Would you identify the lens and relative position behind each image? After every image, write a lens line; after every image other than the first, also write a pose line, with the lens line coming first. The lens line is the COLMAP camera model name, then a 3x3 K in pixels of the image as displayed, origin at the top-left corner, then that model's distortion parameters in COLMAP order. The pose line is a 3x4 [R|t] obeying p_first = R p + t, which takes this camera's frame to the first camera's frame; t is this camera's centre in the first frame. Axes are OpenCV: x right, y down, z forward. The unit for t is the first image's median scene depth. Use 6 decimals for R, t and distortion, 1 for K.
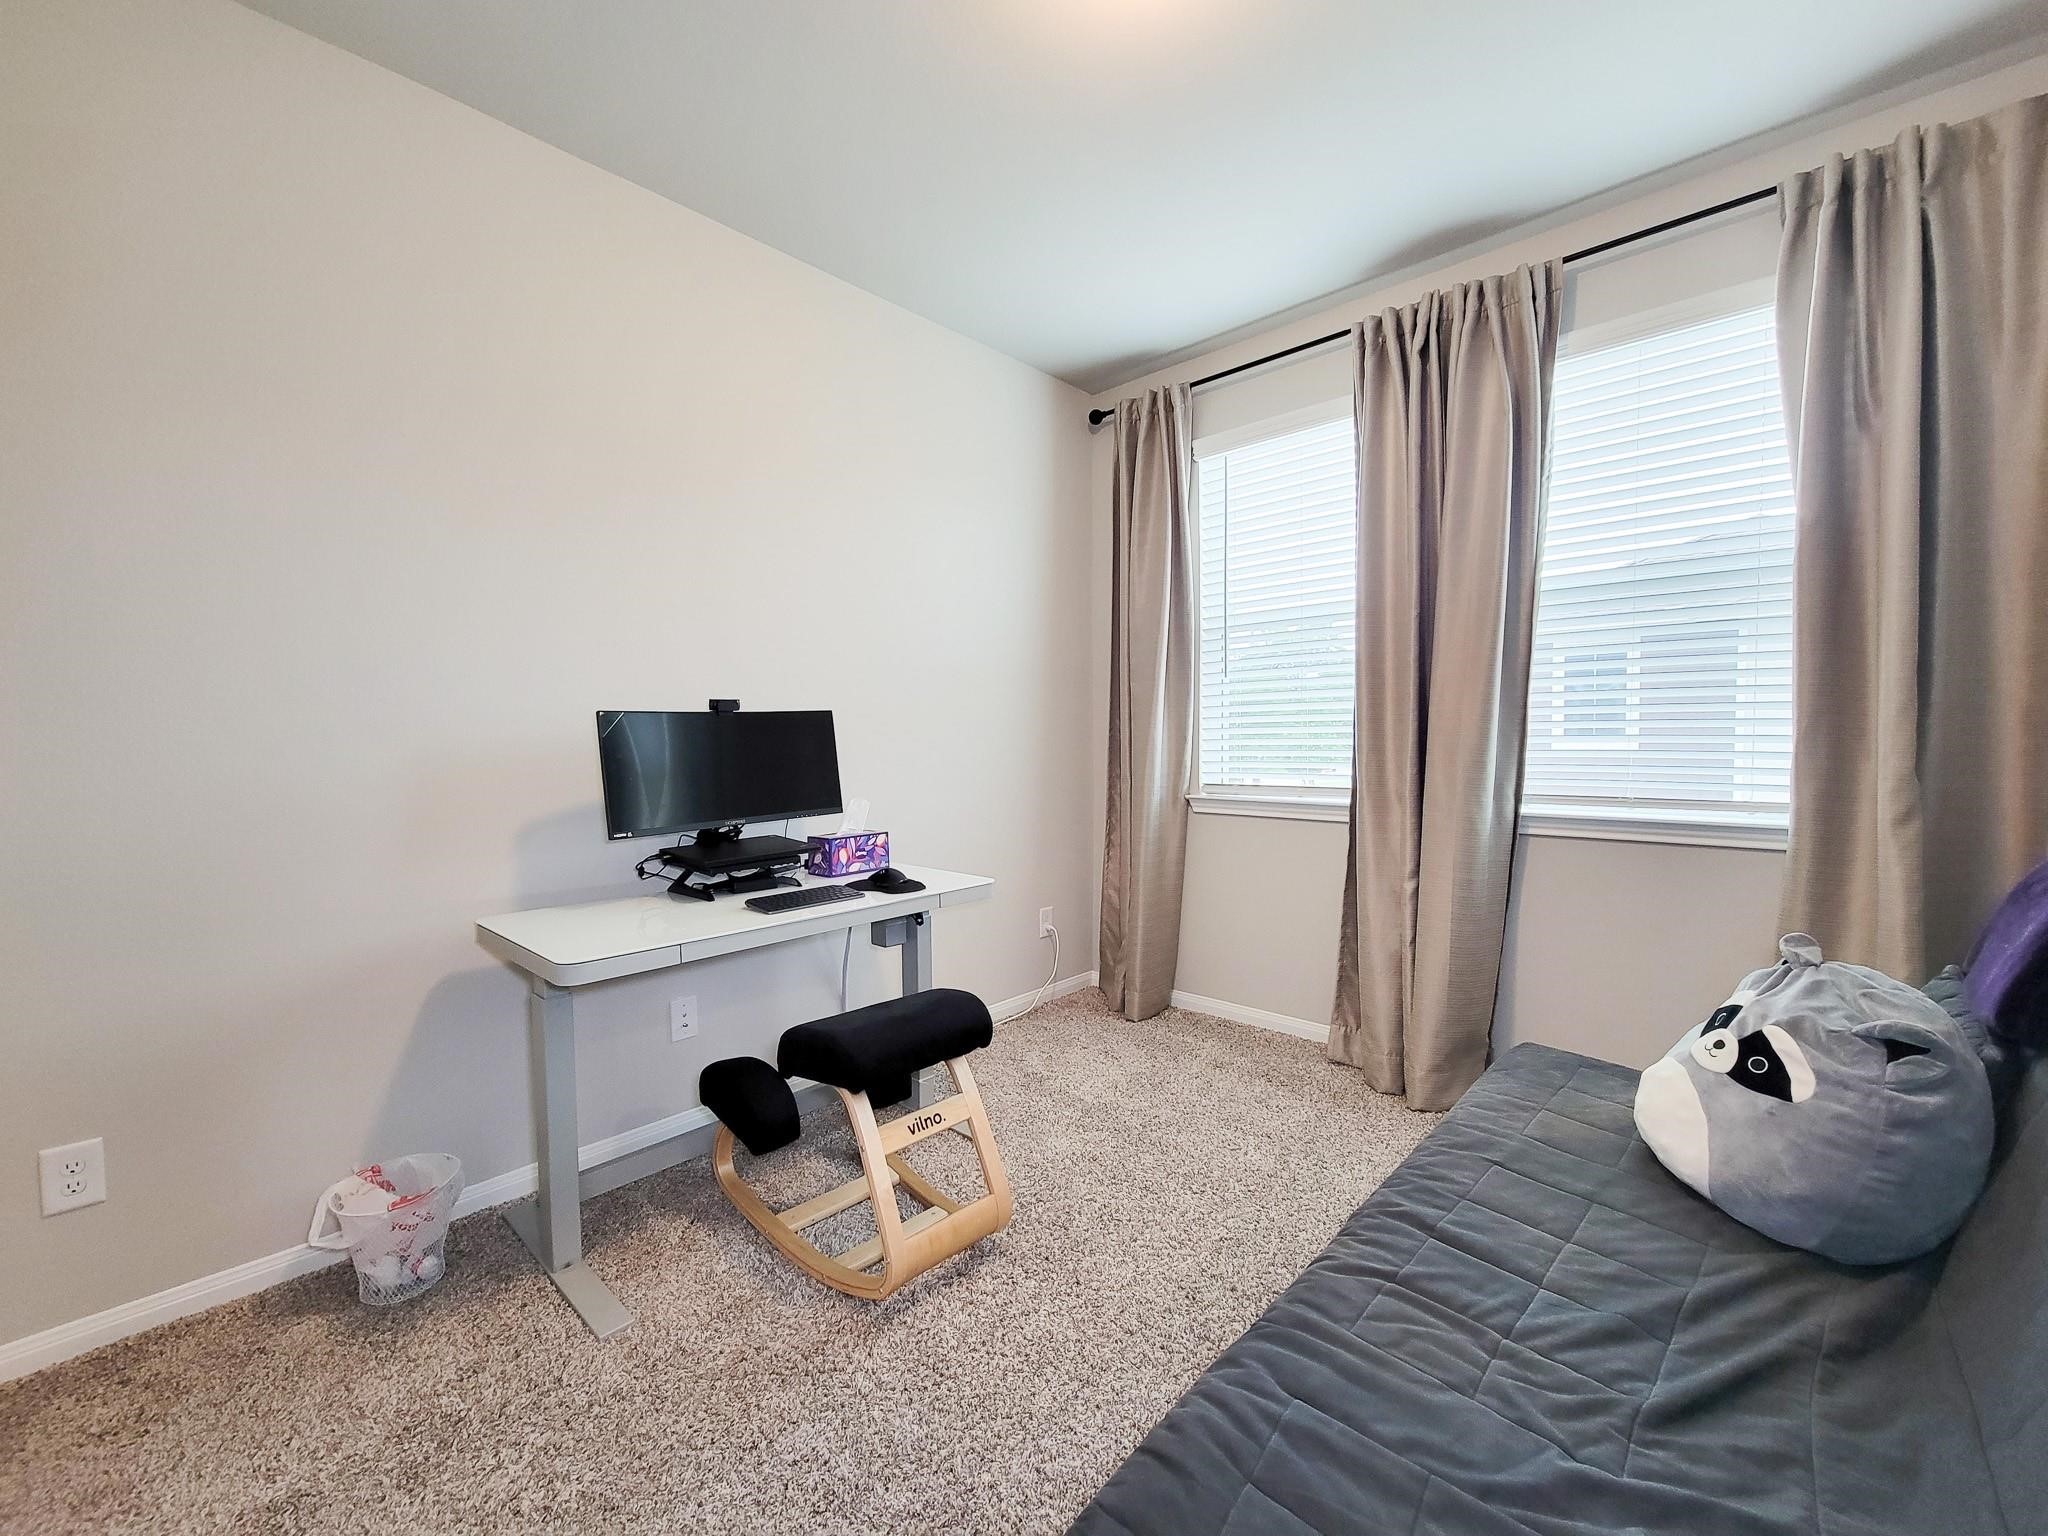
lens RADIAL K [[808.7, 0, 1021.3], [0, 808.7, 764.4], [0, 0, 1]] dist [0.001176, -0.002536]
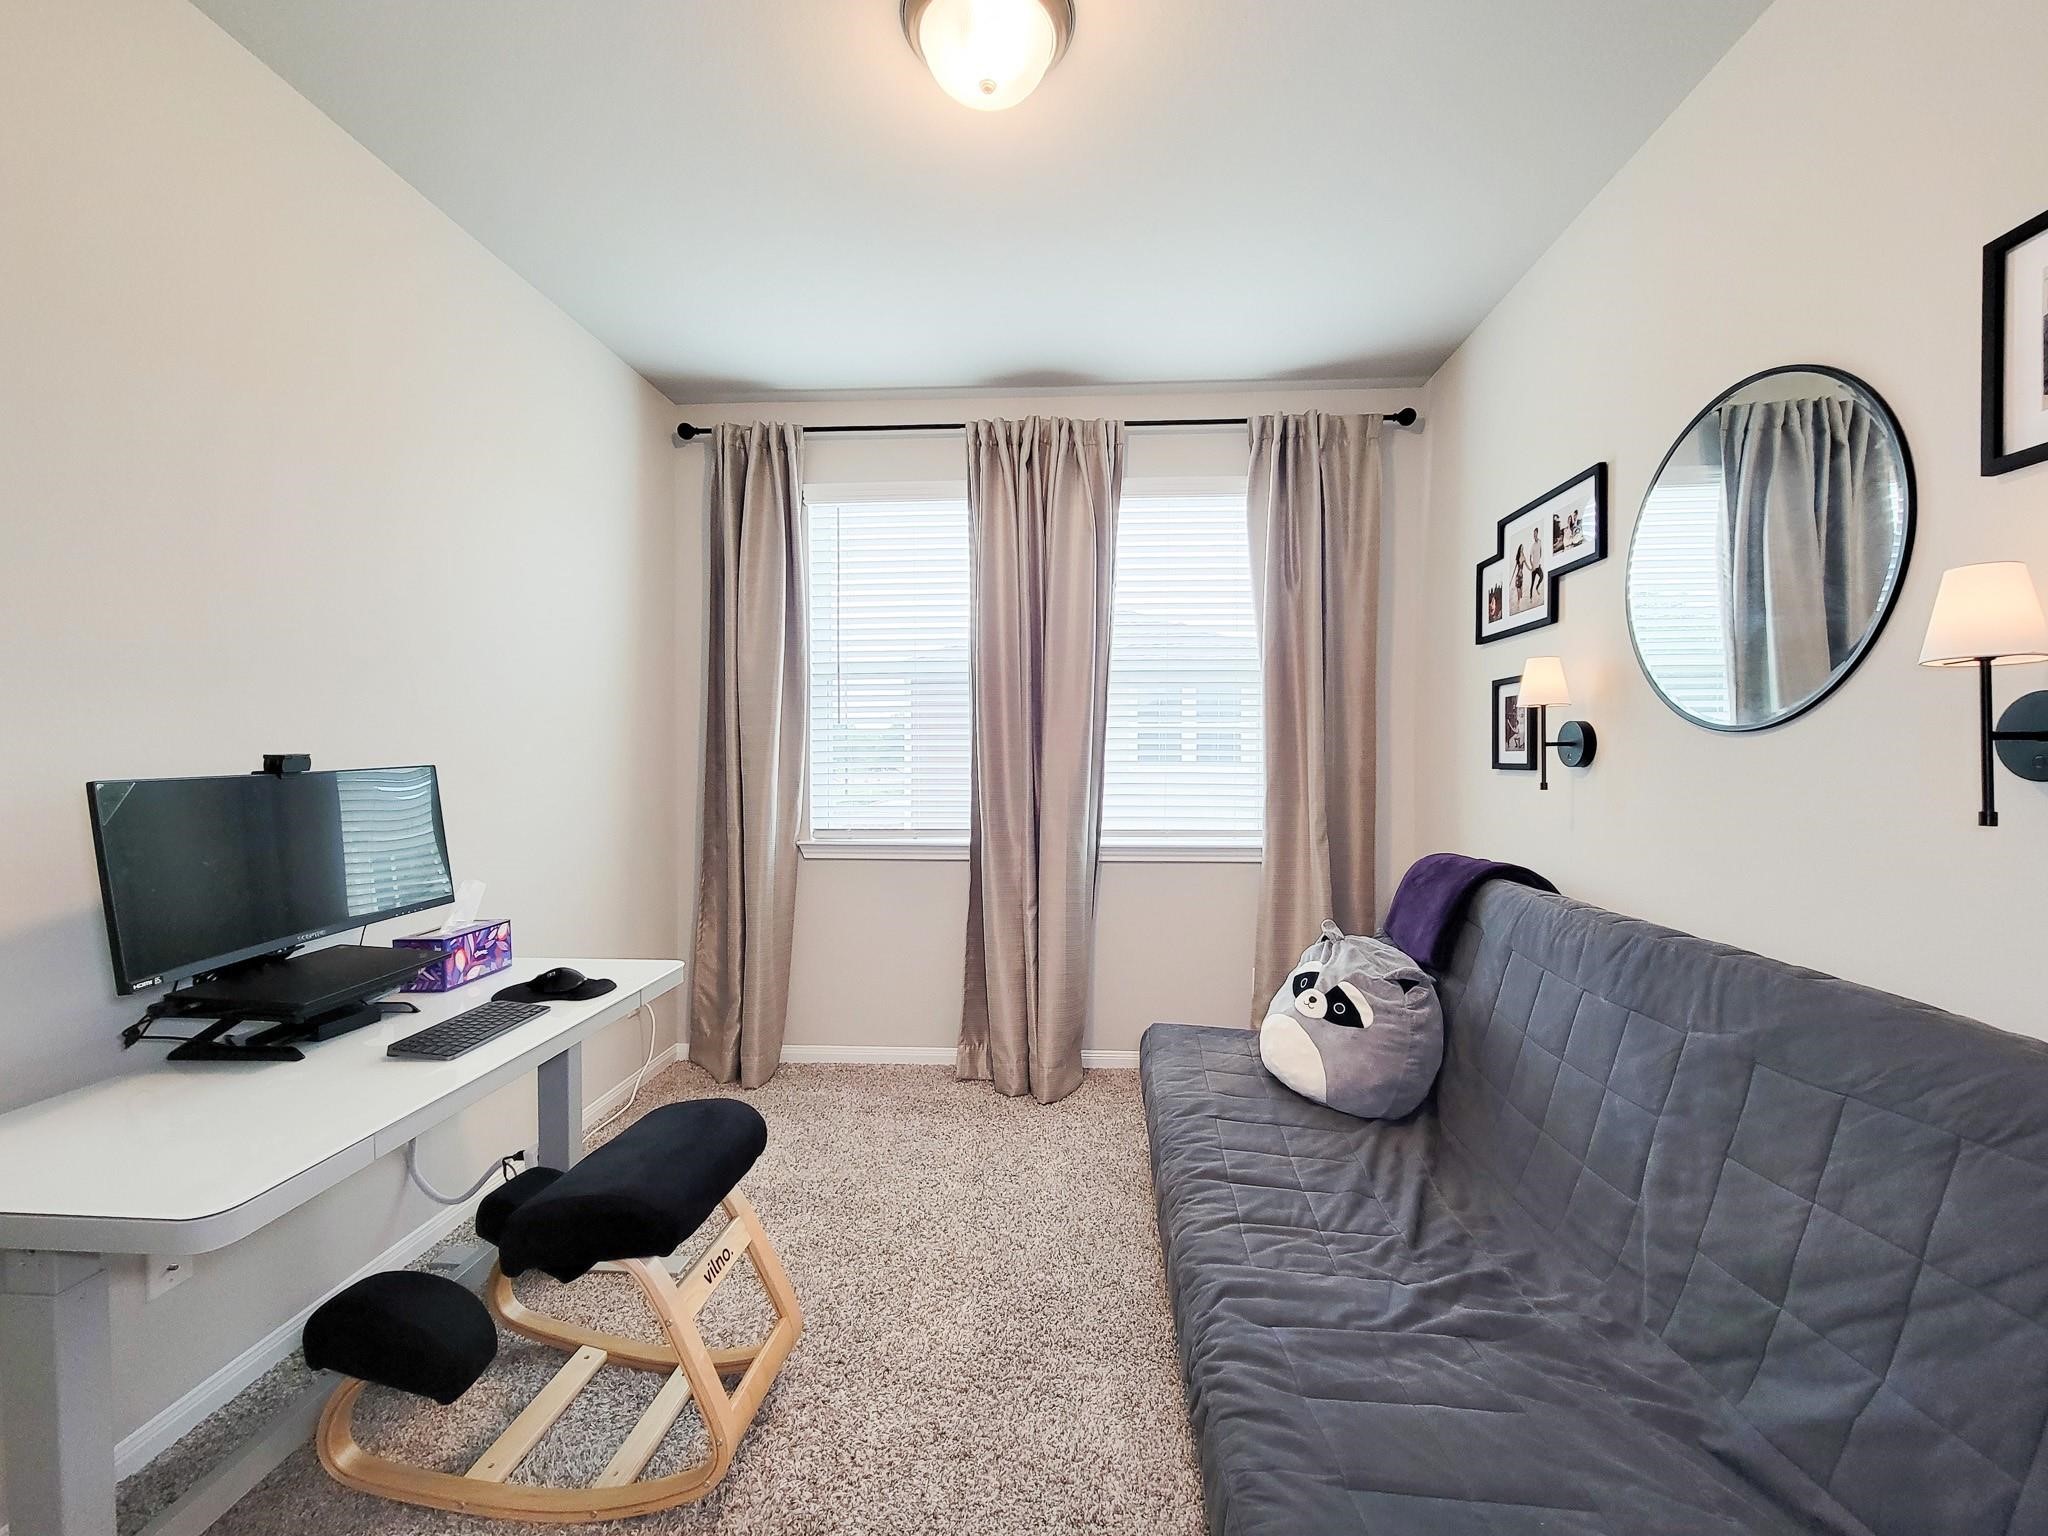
lens RADIAL K [[833.2, 0, 1023.0], [0, 833.2, 766.7], [0, 0, 1]] dist [0.003712, -0.000017]
pose [[0.774822, -0.005309, 0.632157, -0.334179], [0.019845, 0.999676, -0.015928, -0.047774], [-0.631868, 0.024886, 0.774676, 0.069434]]
